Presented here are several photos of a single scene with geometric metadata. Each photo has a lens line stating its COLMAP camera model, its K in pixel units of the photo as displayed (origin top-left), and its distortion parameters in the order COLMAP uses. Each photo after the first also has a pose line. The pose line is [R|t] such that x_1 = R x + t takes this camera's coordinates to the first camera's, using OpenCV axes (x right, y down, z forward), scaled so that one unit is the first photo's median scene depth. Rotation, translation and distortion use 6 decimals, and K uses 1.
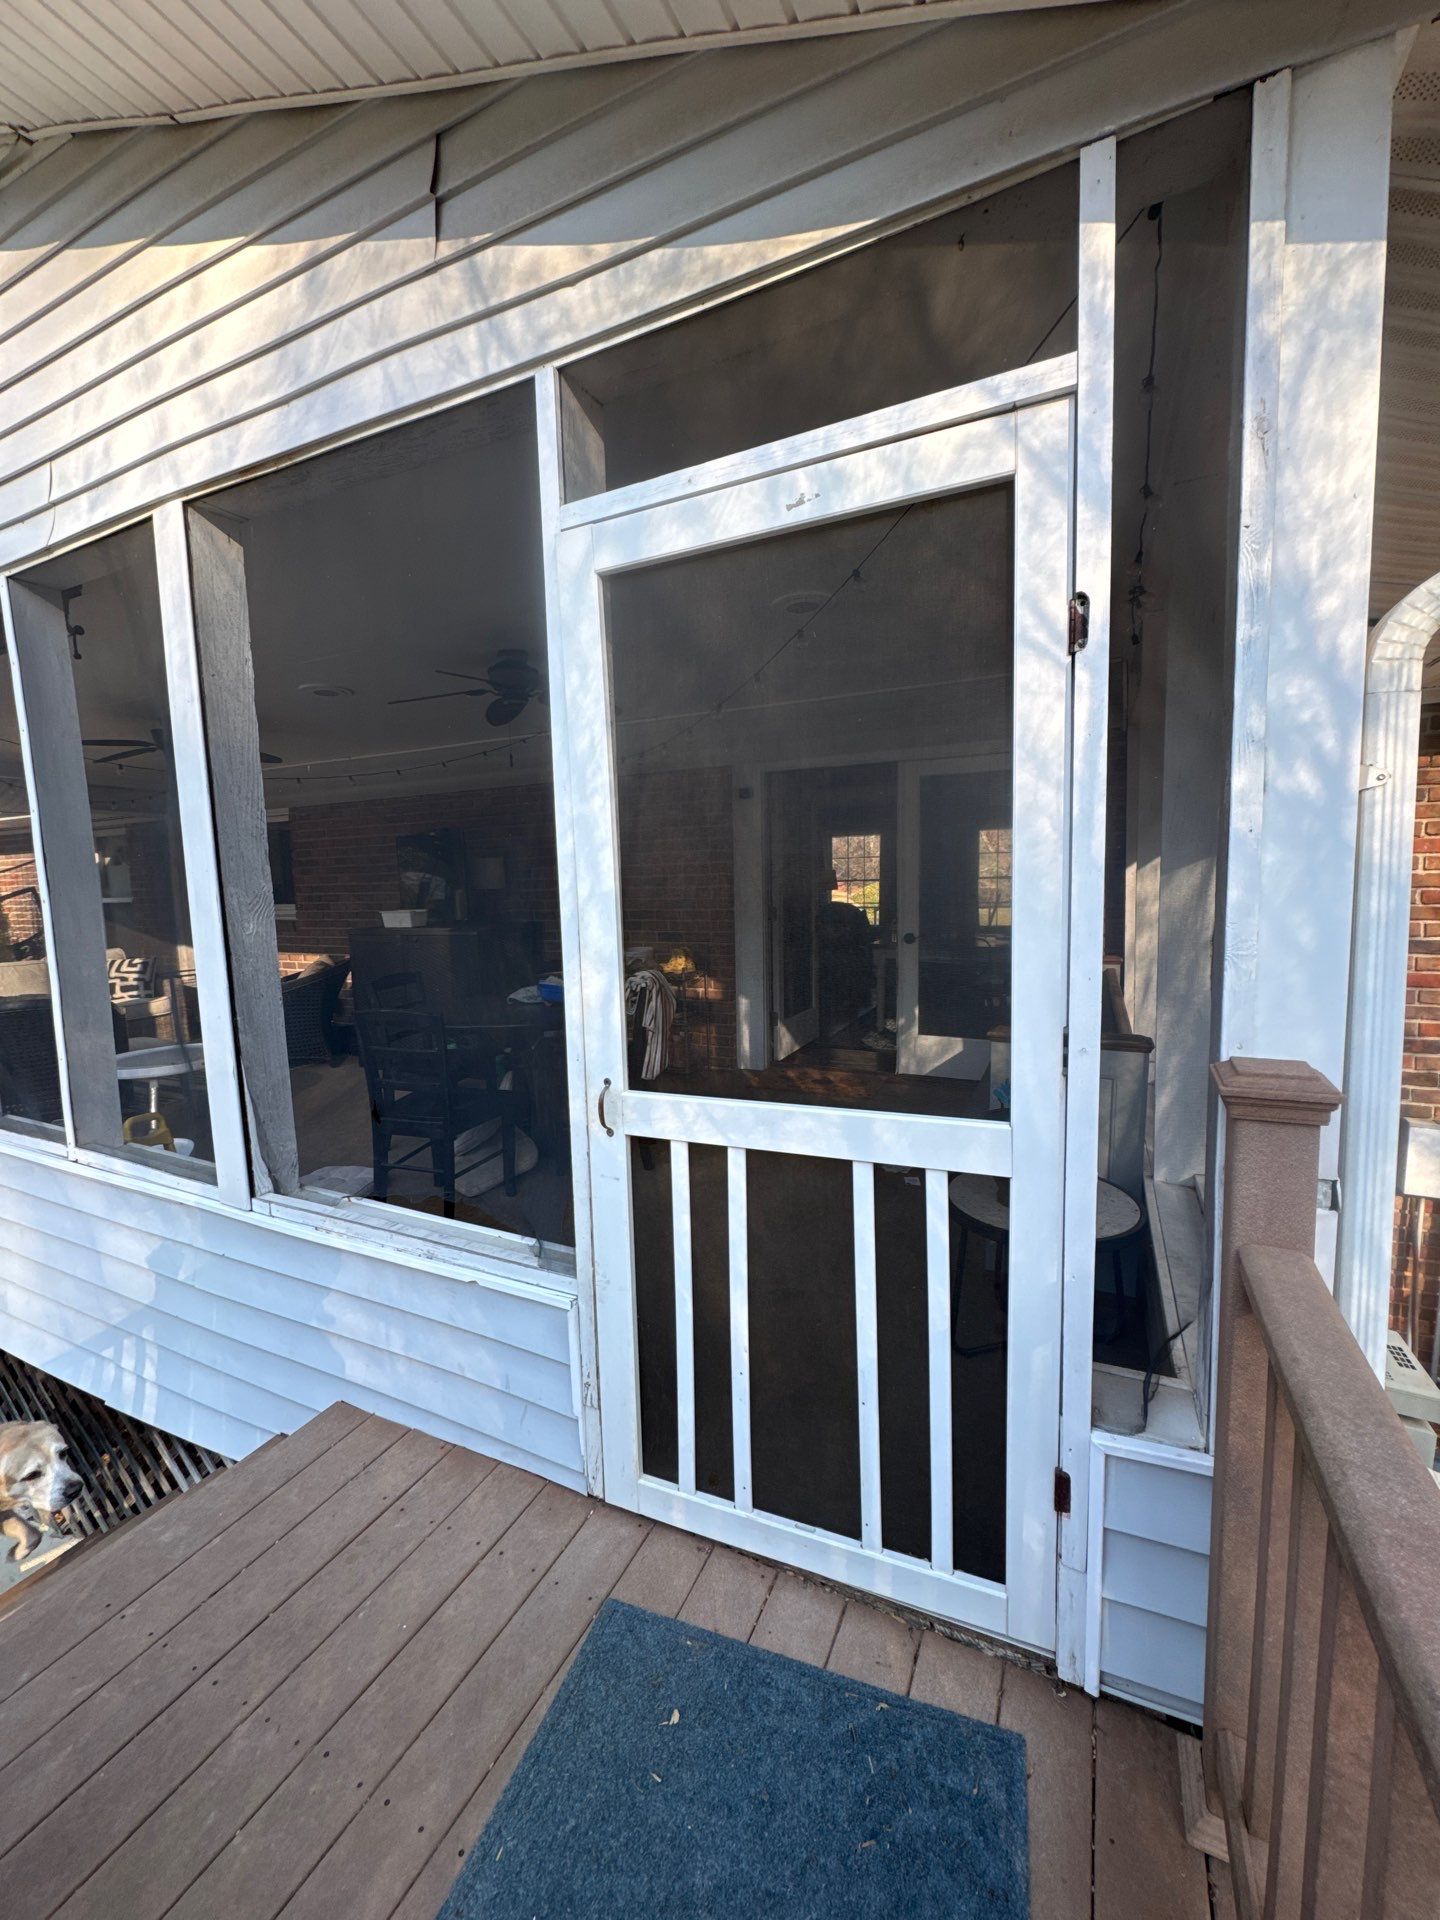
lens RADIAL K [[760.9, 0, 719.2], [0, 760.9, 959.9], [0, 0, 1]] dist [-0.002865, 0.000482]
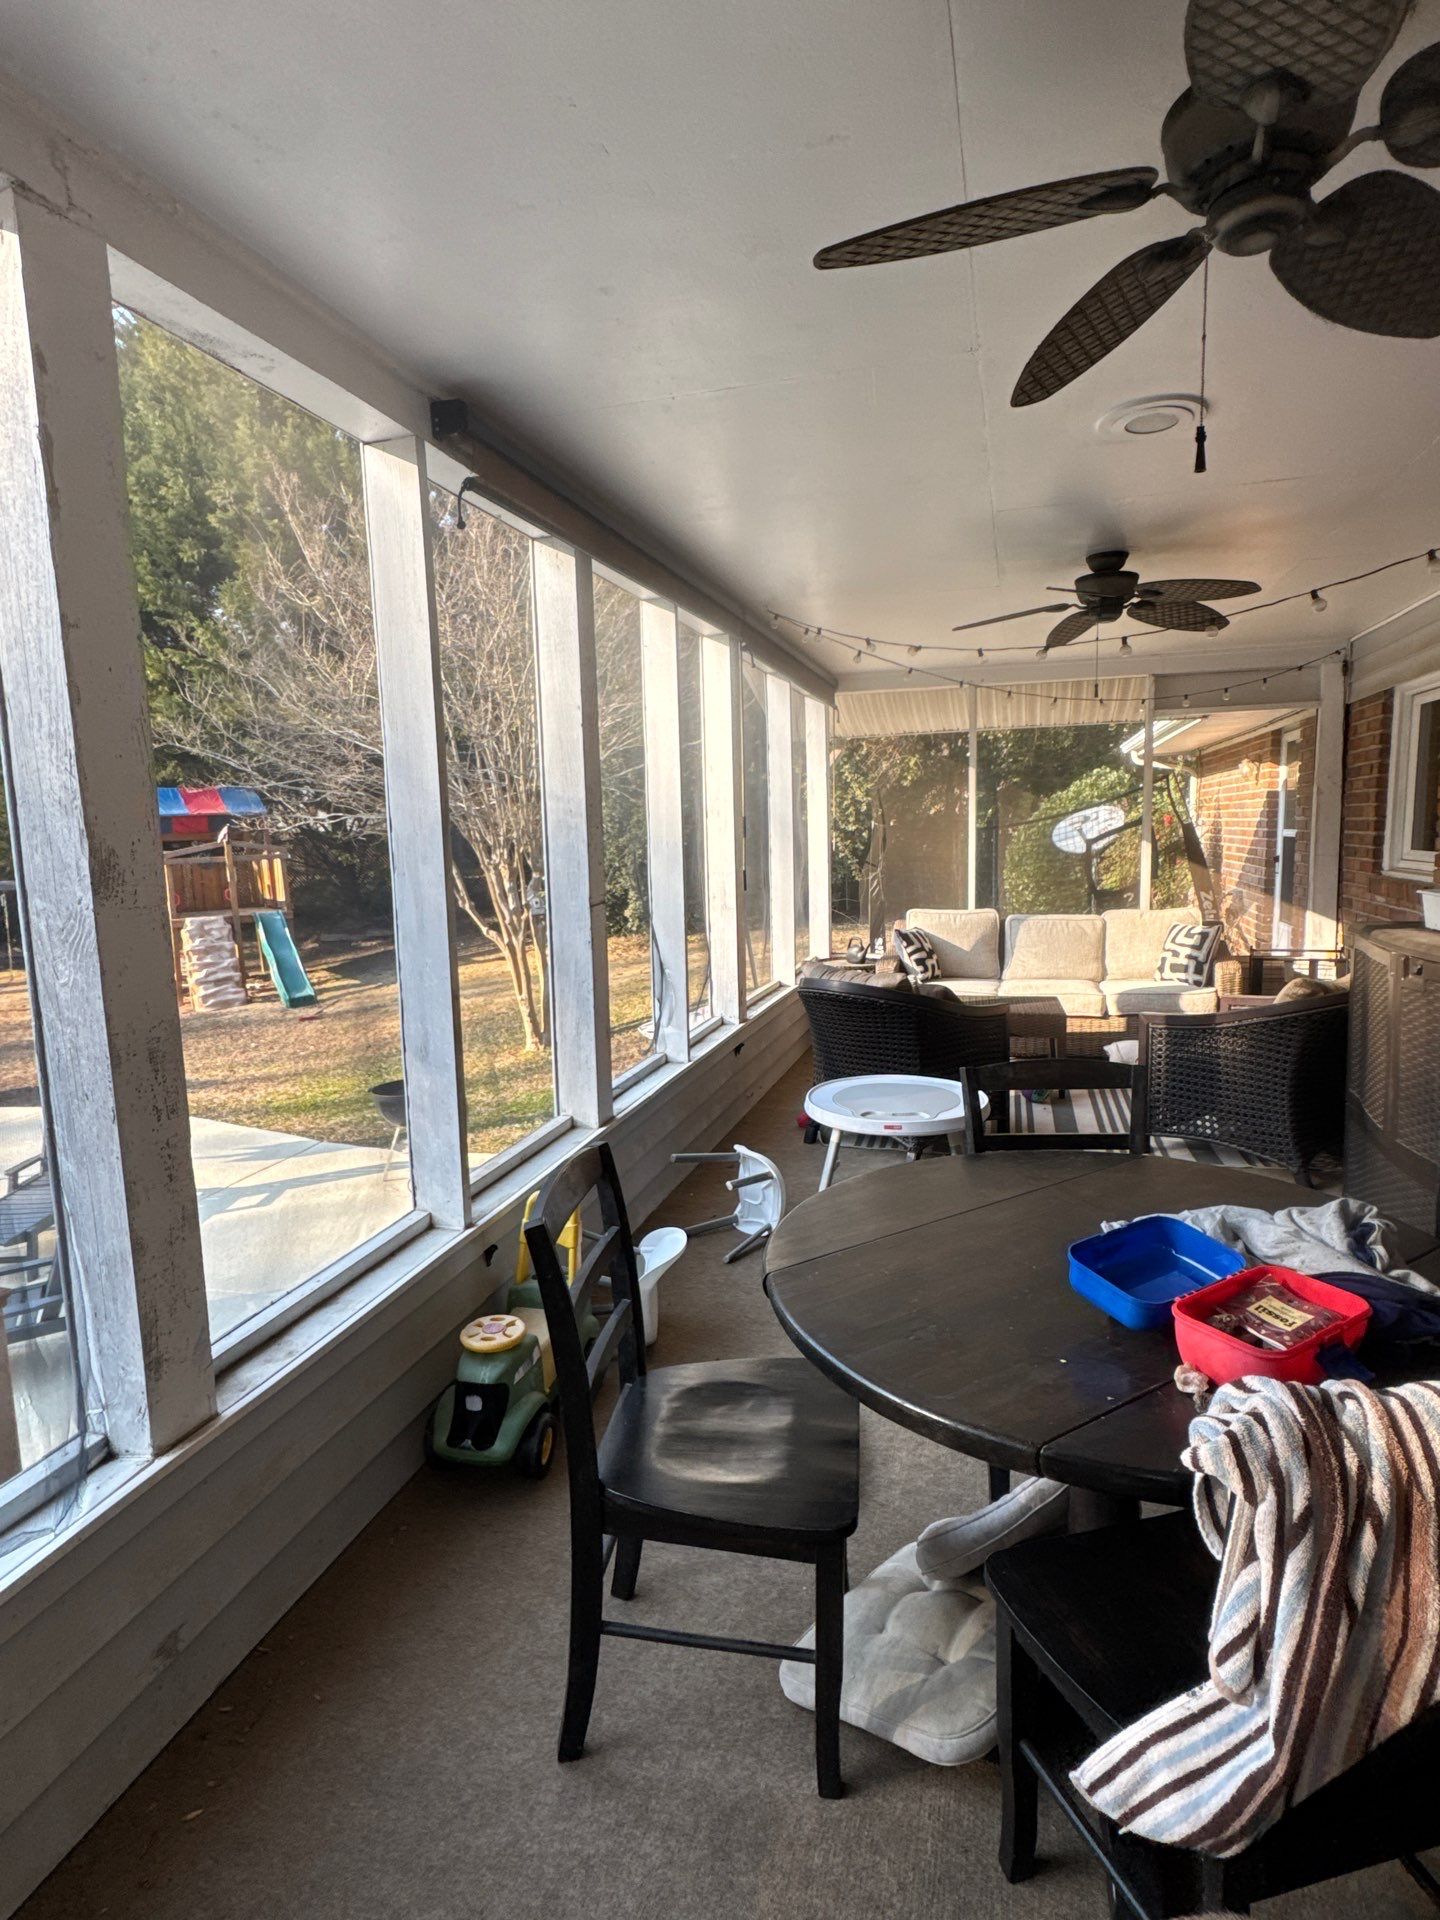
lens RADIAL K [[1017.2, 0, 718.3], [0, 1017.2, 961.0], [0, 0, 1]] dist [-0.002855, 0.001273]
pose [[0.155713, 0.145147, -0.977080, 0.171637], [-0.077520, 0.987890, 0.134399, -0.183362], [0.984756, 0.054816, 0.165079, 1.322208]]
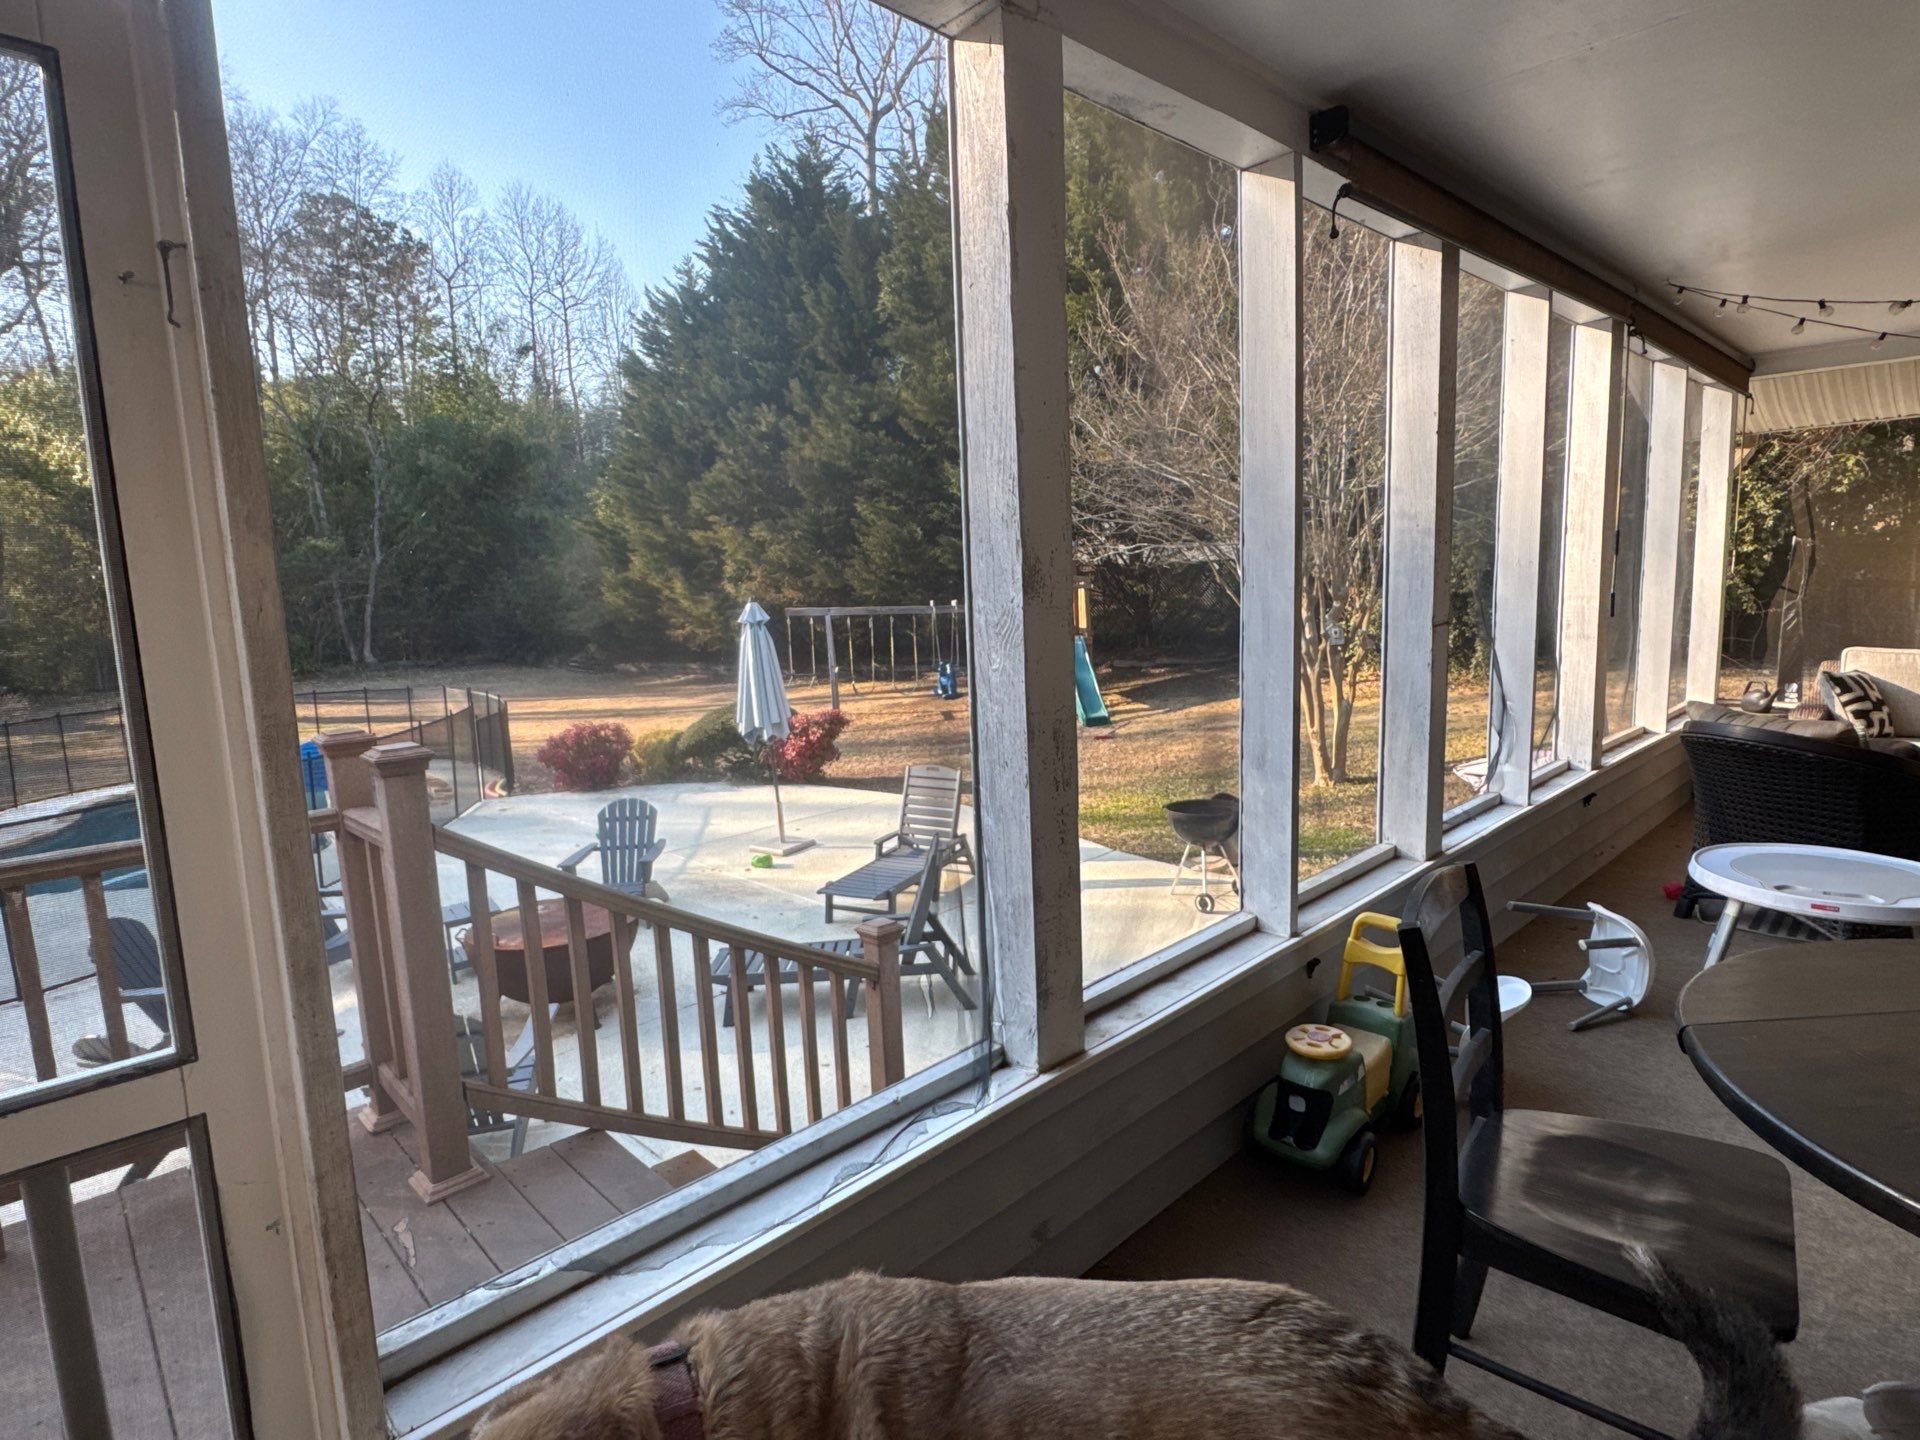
lens RADIAL K [[1017.2, 0, 959.7], [0, 1017.2, 722.9], [0, 0, 1]] dist [-0.002855, 0.001273]
pose [[-0.352237, 0.166325, -0.921013, 0.221372], [-0.050077, 0.979323, 0.196007, -0.159369], [0.934570, 0.115163, -0.336625, 1.255490]]
